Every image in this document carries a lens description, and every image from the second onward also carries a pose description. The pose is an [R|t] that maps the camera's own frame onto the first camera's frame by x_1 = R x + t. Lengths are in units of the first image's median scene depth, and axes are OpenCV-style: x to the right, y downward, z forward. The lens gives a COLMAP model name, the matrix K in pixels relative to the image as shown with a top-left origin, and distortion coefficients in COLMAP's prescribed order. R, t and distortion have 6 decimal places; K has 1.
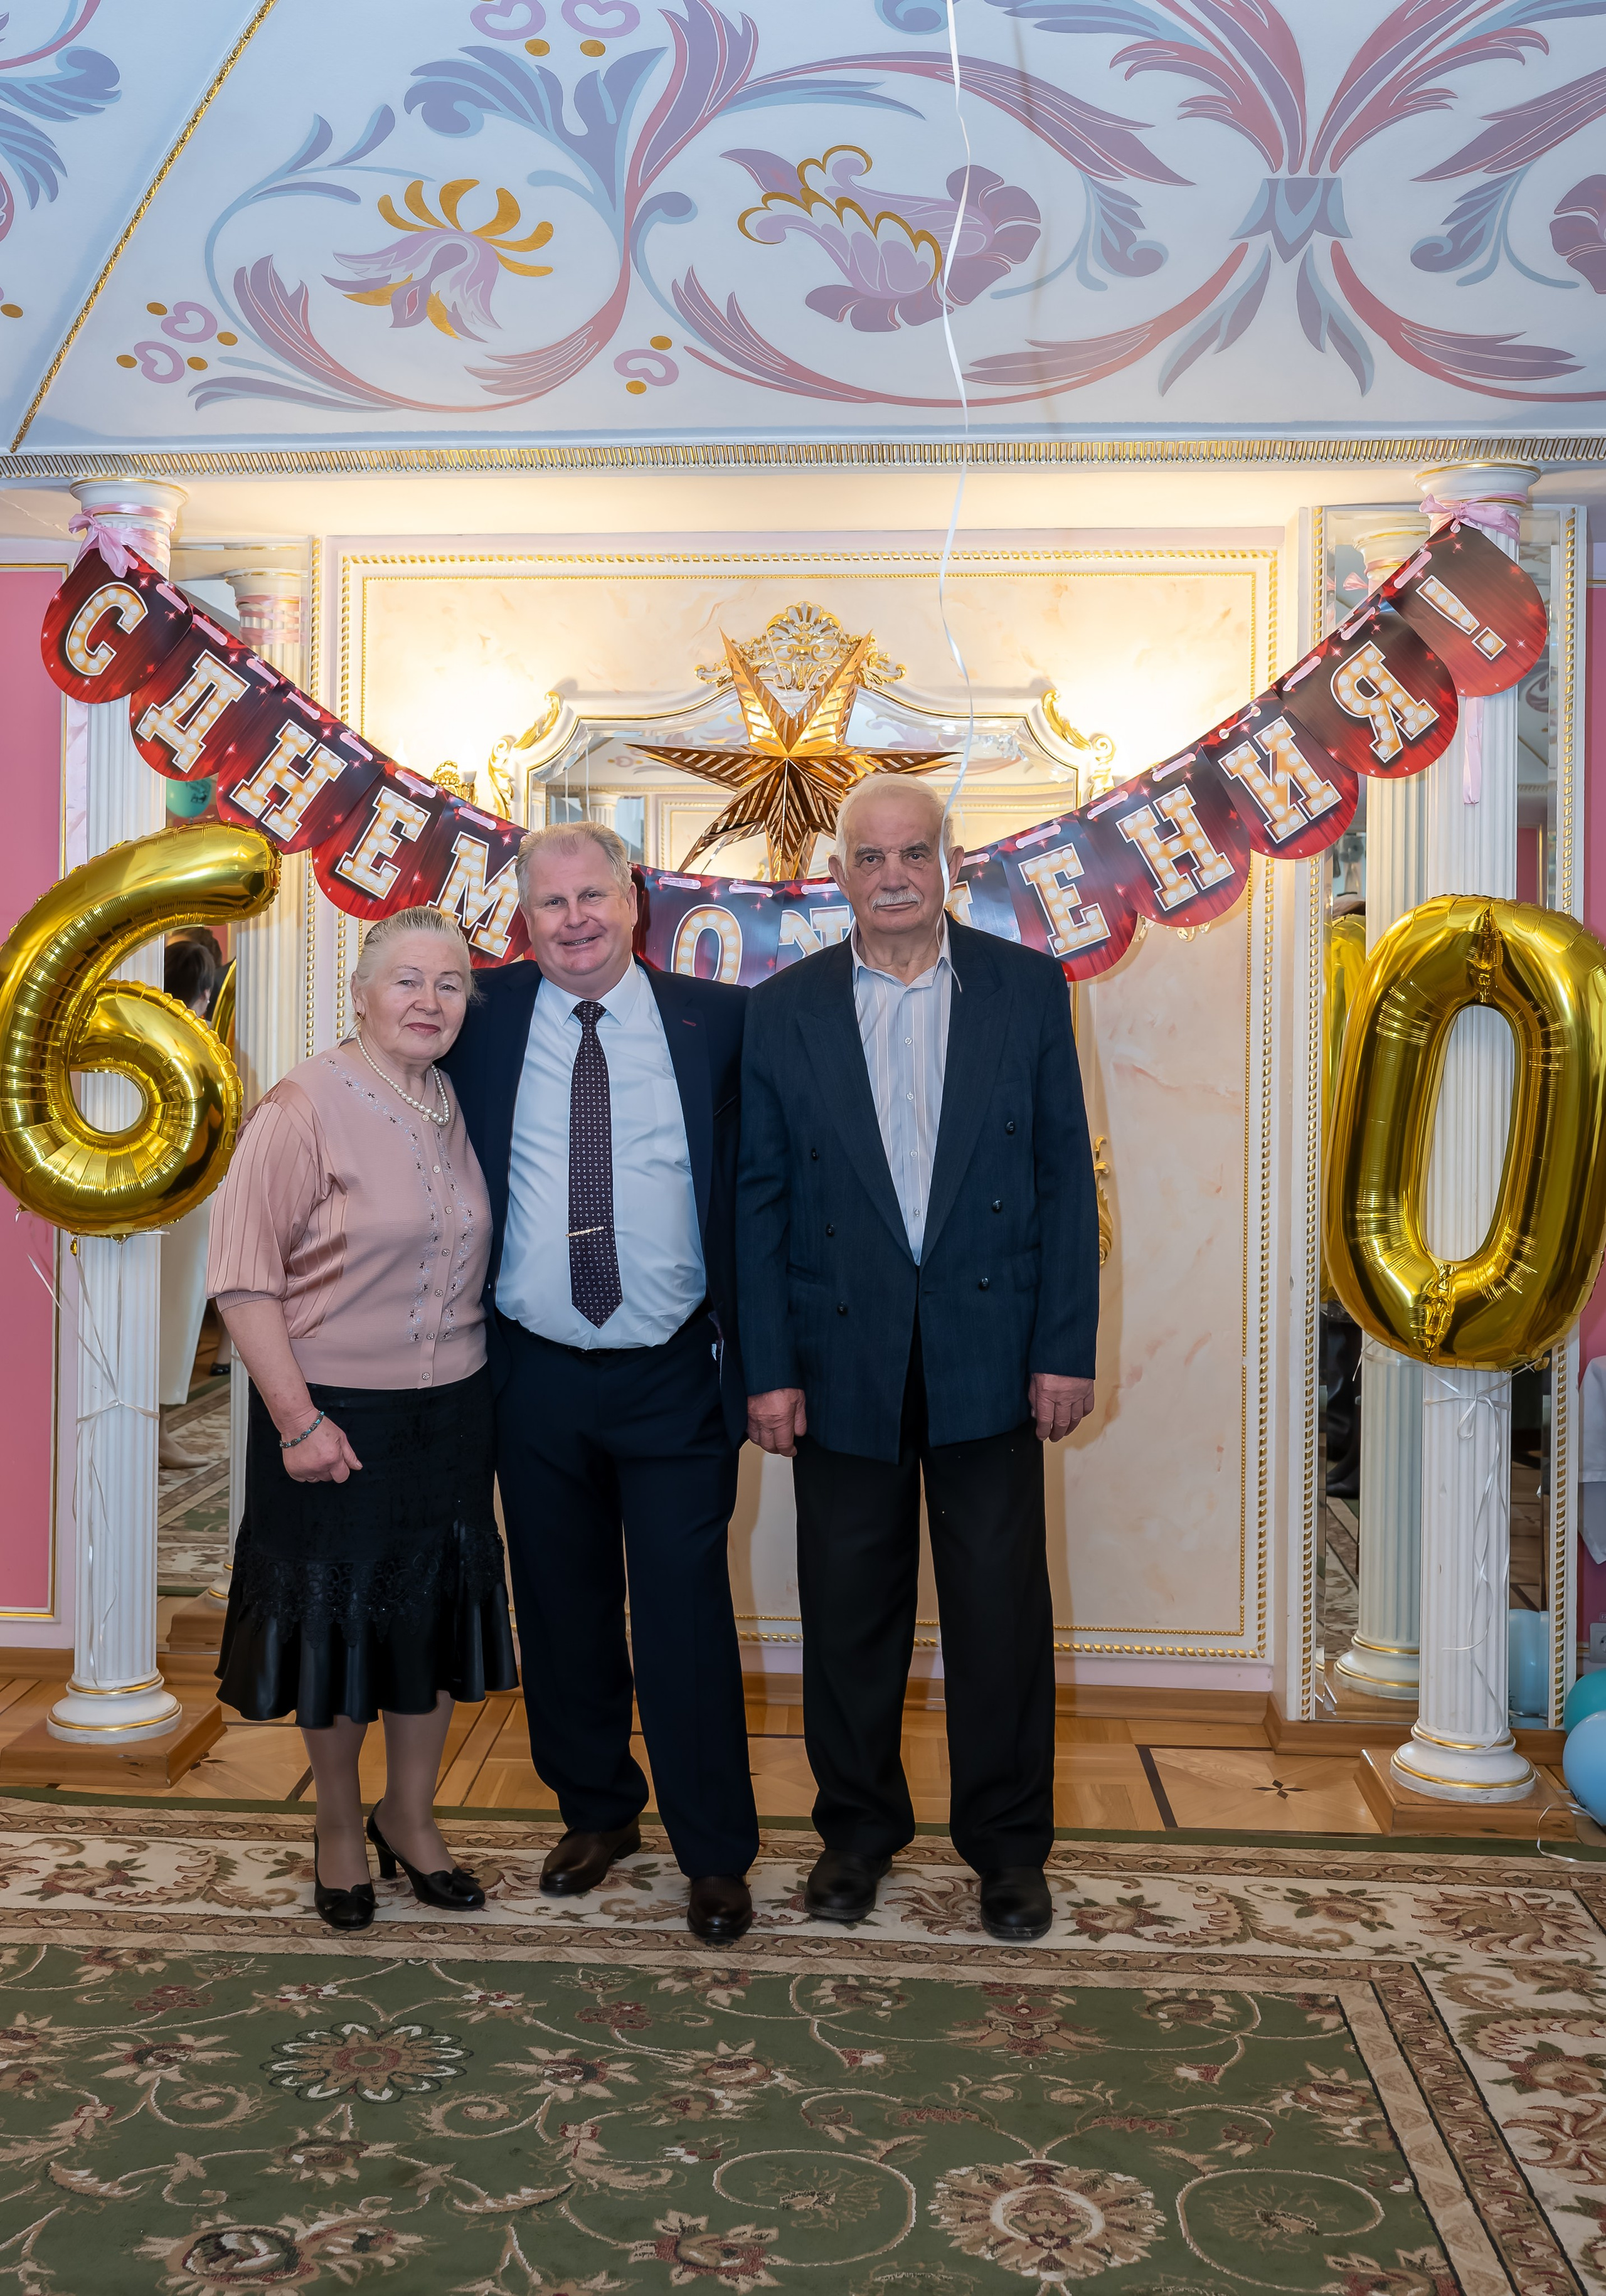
lens RADIAL K [[2322.0, 0, 753.6], [0, 2322.0, 983.3], [0, 0, 1]] dist [0.001911, 0.000000]
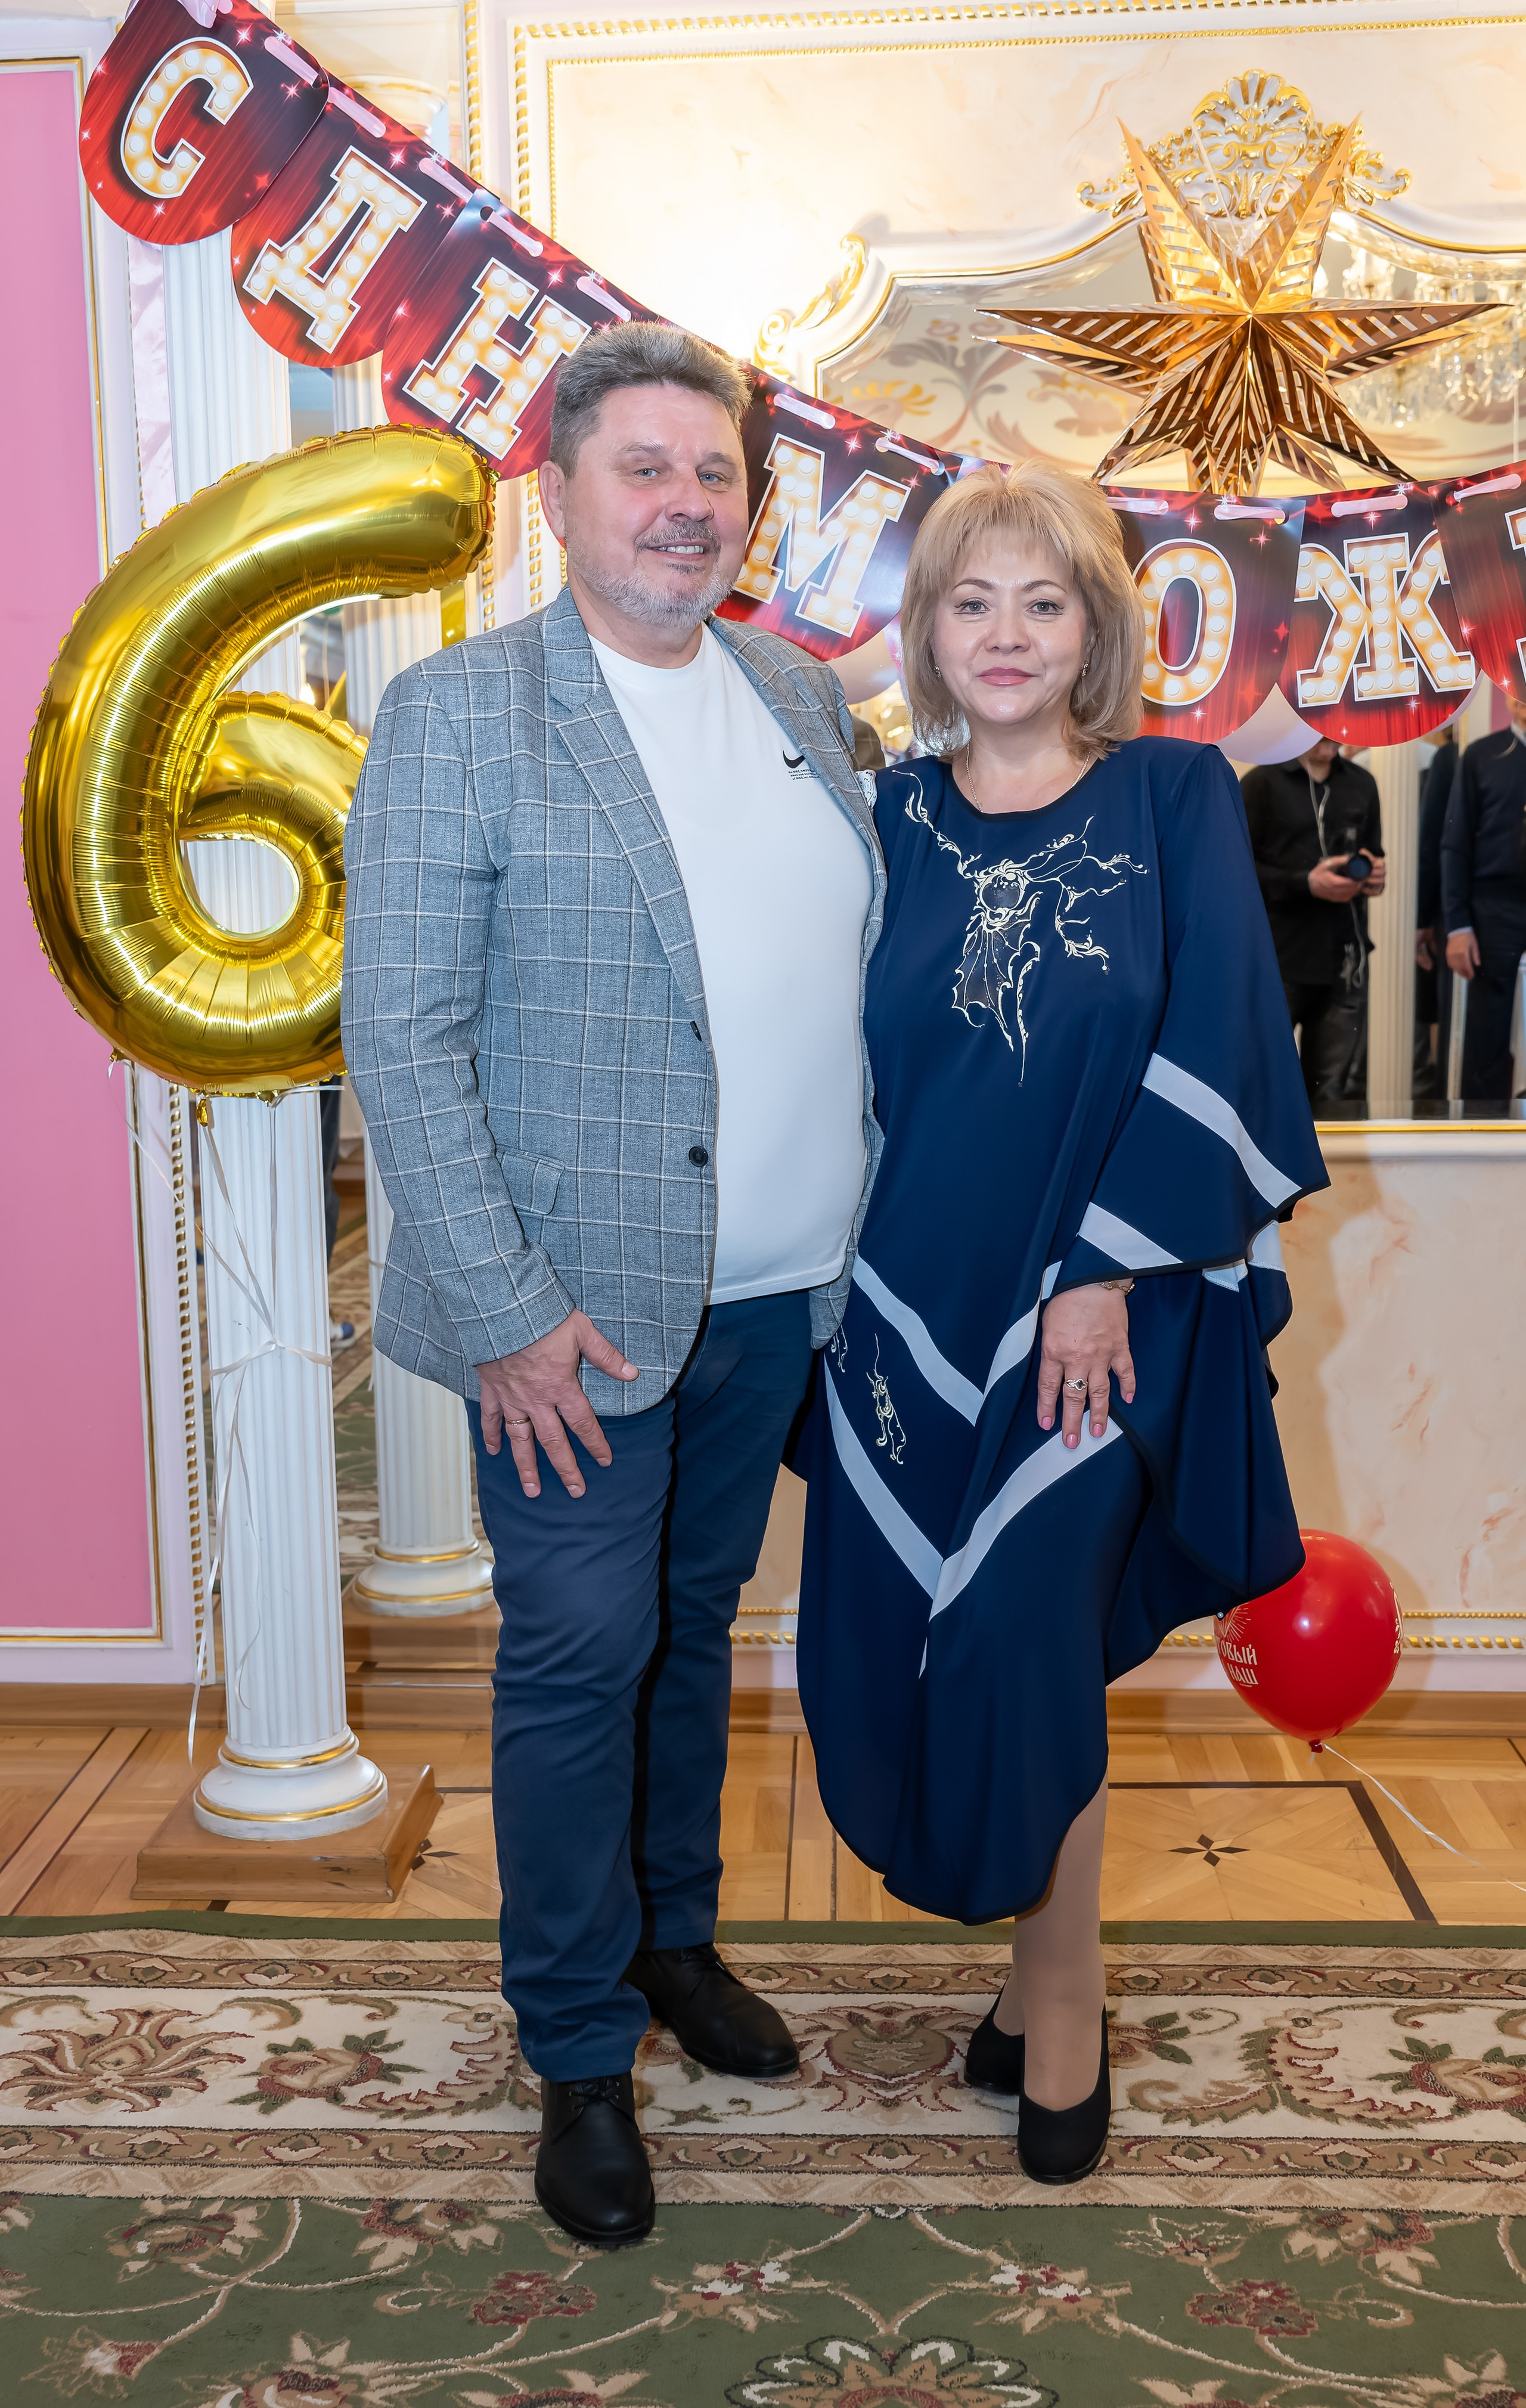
lens RADIAL K [[2641.2, 0, 722.6], [0, 2641.2, 1196.2], [0, 0, 1]] dist [-0.004482, 0.000000]
pose [[0.999526, -0.030754, 0.001319, -0.164855], [0.030211, 0.988295, 0.149533, 0.034191], [-0.005902, -0.149423, 0.988756, 0.296535]]
